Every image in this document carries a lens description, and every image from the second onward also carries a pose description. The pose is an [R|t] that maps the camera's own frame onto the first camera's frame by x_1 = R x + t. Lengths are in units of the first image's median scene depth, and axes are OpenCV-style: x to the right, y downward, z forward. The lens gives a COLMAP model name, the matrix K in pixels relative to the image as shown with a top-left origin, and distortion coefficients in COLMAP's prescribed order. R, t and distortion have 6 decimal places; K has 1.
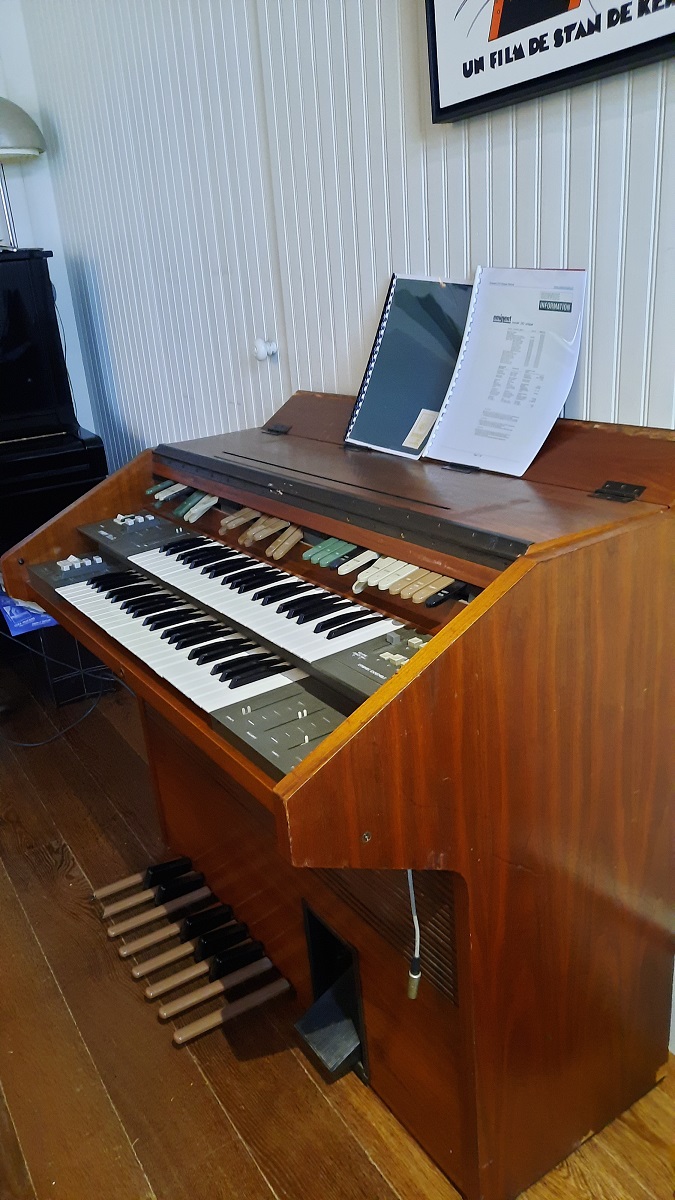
lens RADIAL K [[866.1, 0, 330.3], [0, 866.1, 598.0], [0, 0, 1]] dist [0.022569, -0.022650]
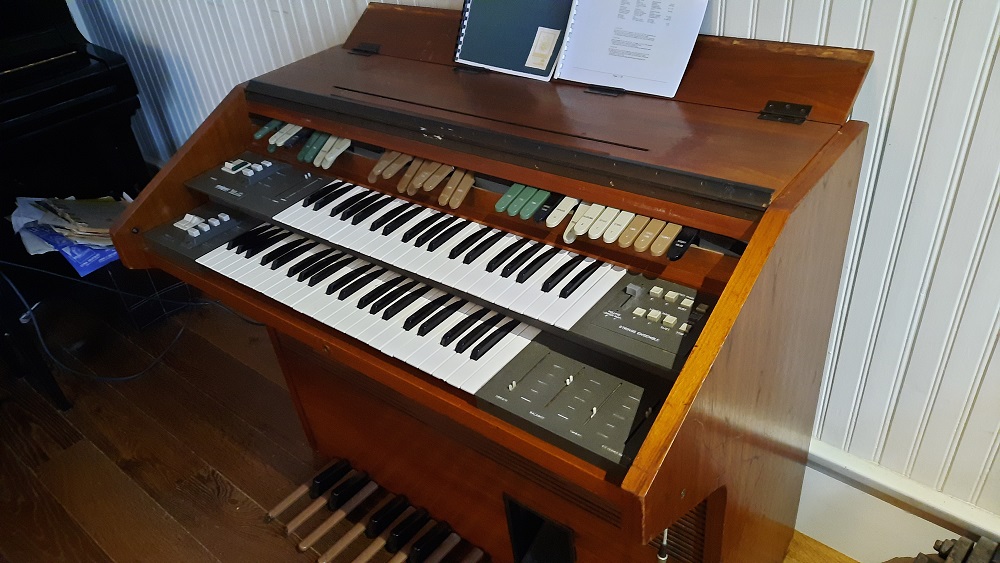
lens RADIAL K [[721.7, 0, 506.2], [0, 721.7, 287.3], [0, 0, 1]] dist [0.022569, -0.022650]
pose [[0.949194, -0.188296, 0.252141, -0.216332], [0.129714, 0.964108, 0.231668, -0.132203], [-0.286713, -0.187192, 0.939550, 0.160880]]
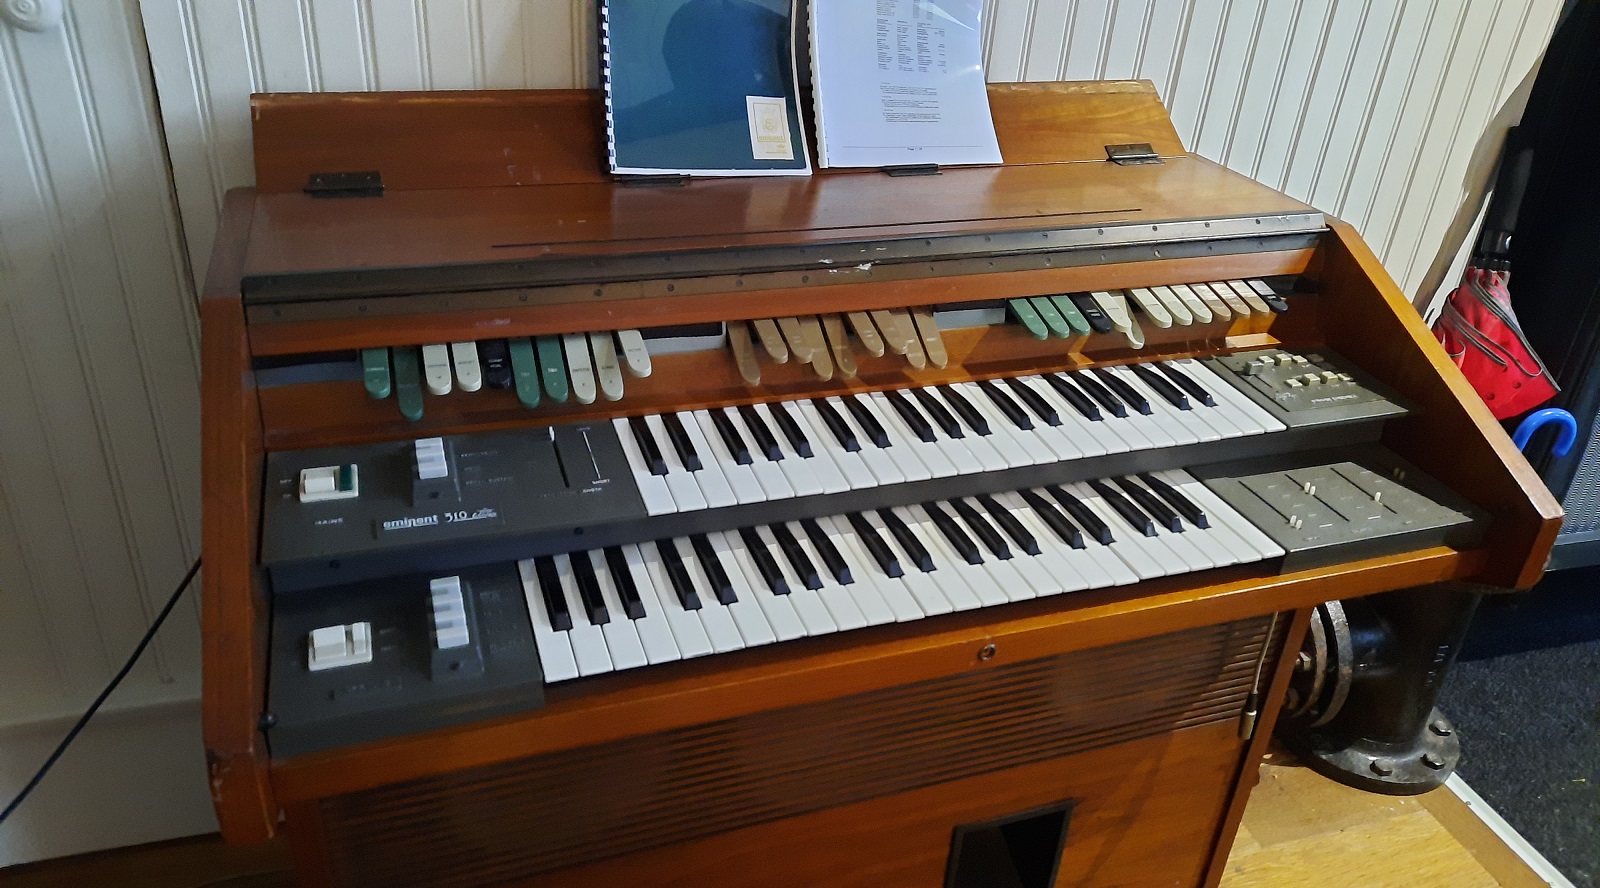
lens RADIAL K [[1154.8, 0, 811.7], [0, 1154.8, 453.1], [0, 0, 1]] dist [0.022569, -0.022650]
pose [[0.250076, -0.397288, 0.882963, -0.770326], [0.262951, 0.905532, 0.332969, -0.265799], [-0.931836, 0.148908, 0.330919, 0.760376]]
